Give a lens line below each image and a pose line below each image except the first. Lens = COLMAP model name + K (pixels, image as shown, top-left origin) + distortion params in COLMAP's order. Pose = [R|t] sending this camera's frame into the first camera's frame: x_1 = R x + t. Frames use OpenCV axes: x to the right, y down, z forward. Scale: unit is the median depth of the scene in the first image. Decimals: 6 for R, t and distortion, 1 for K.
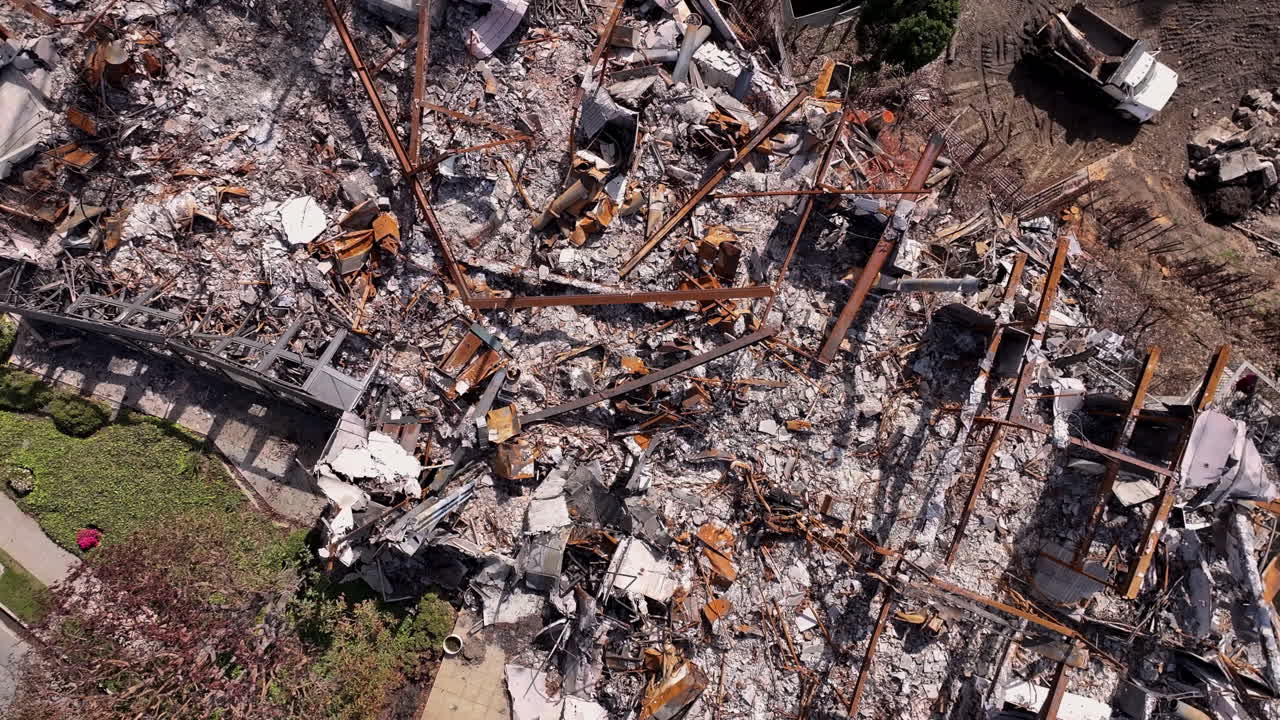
lens RADIAL K [[966.9, 0, 638.4], [0, 966.9, 360.1], [0, 0, 1]] dist [-0.002406, -0.000324]
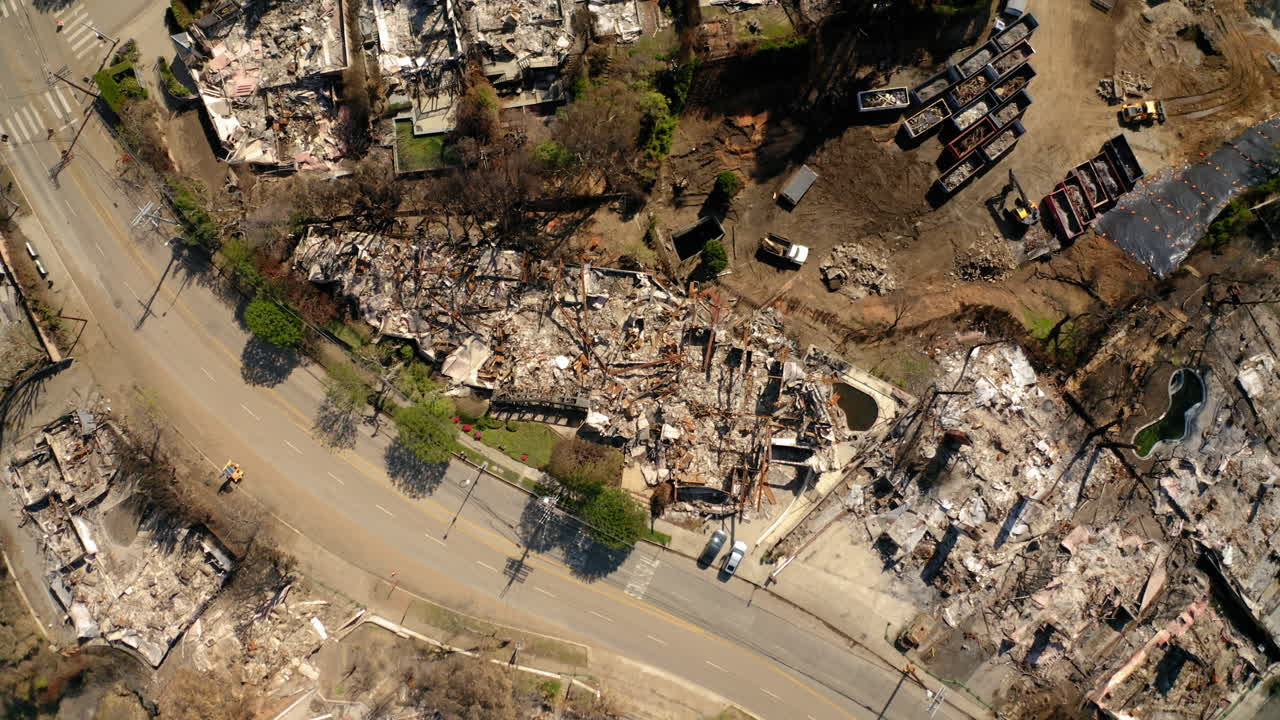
lens RADIAL K [[966.9, 0, 642.3], [0, 966.9, 362.9], [0, 0, 1]] dist [-0.002406, -0.000324]
pose [[0.975162, -0.220889, -0.016352, 0.018165], [0.220754, 0.975282, -0.009675, -0.035152], [0.018084, 0.005825, 0.999819, -2.764182]]
